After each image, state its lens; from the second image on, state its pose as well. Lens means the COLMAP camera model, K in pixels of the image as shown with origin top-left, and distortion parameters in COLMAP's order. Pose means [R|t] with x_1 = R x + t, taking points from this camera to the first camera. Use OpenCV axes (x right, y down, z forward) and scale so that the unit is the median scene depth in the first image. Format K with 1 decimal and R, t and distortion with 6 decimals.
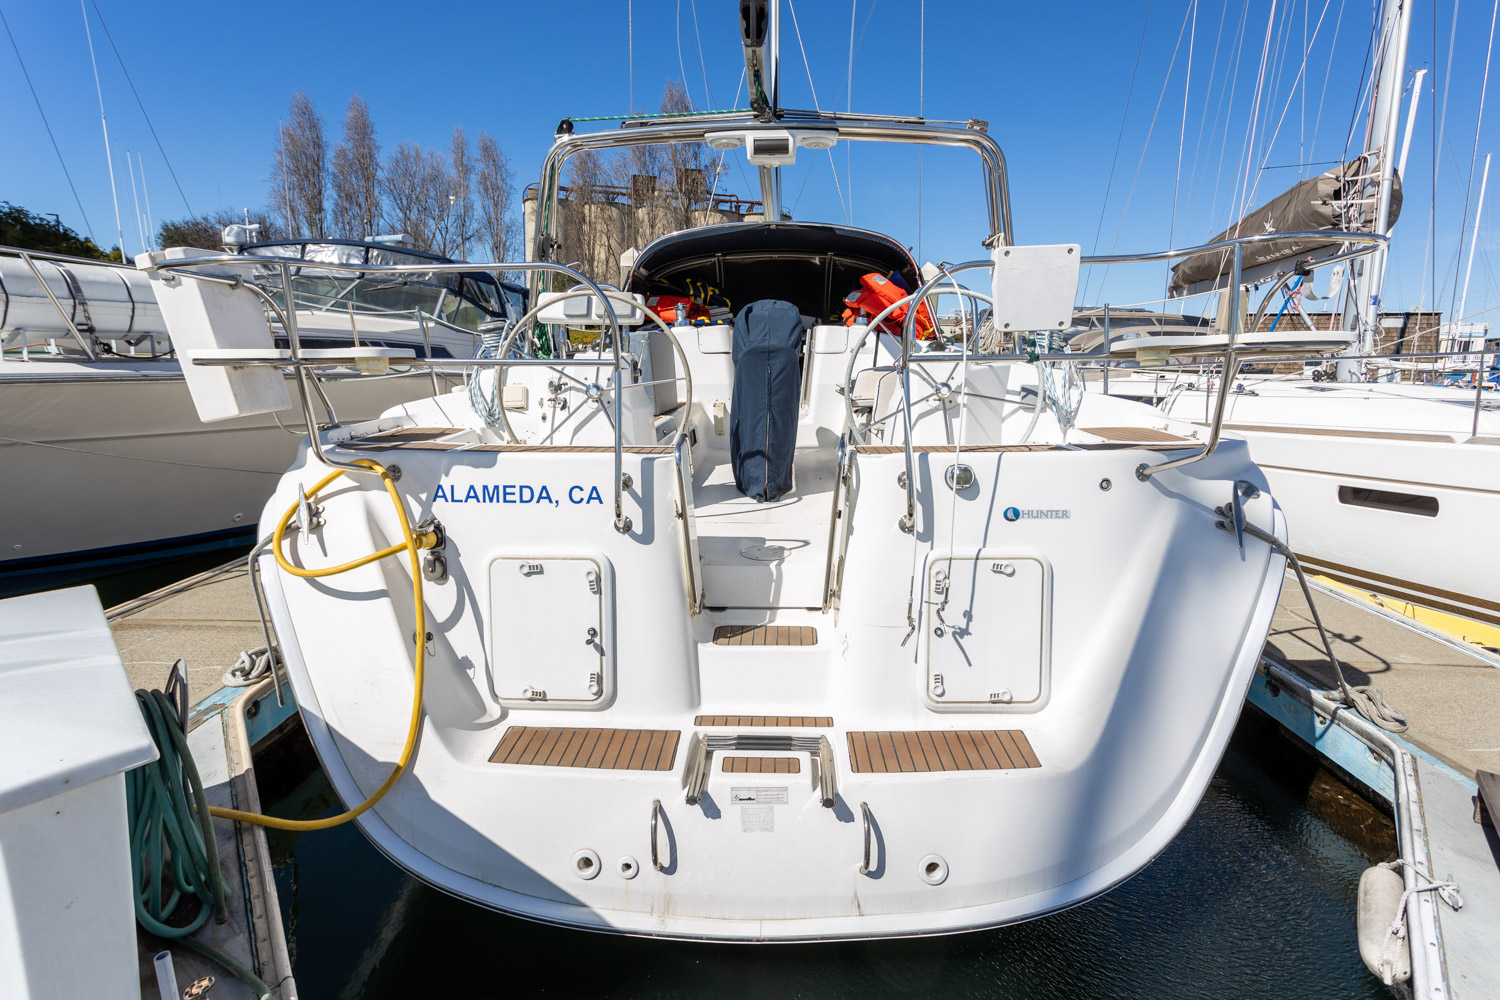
lens RADIAL K [[706.9, 0, 756.4], [0, 706.9, 492.7], [0, 0, 1]] dist [-0.010145, 0.001239]
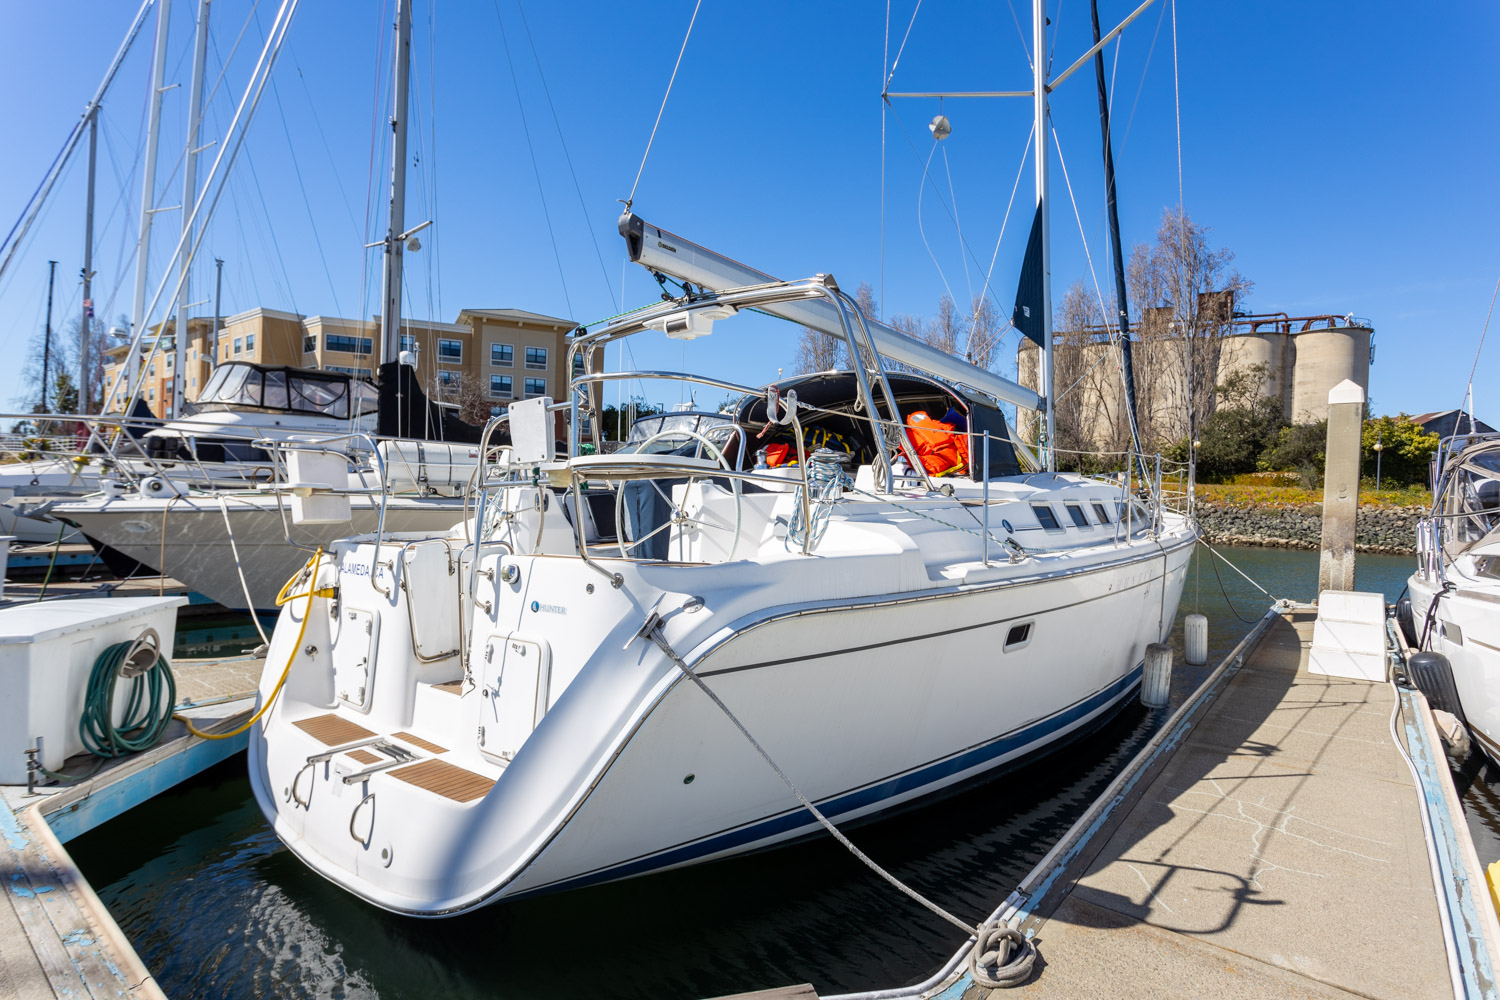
lens RADIAL K [[751.0, 0, 739.2], [0, 751.0, 507.2], [0, 0, 1]] dist [-0.014207, 0.000213]
pose [[0.789778, 0.003631, -0.613382, 0.916482], [-0.119932, 0.981596, -0.148612, 0.007799], [0.601553, 0.190935, 0.775679, 0.095111]]
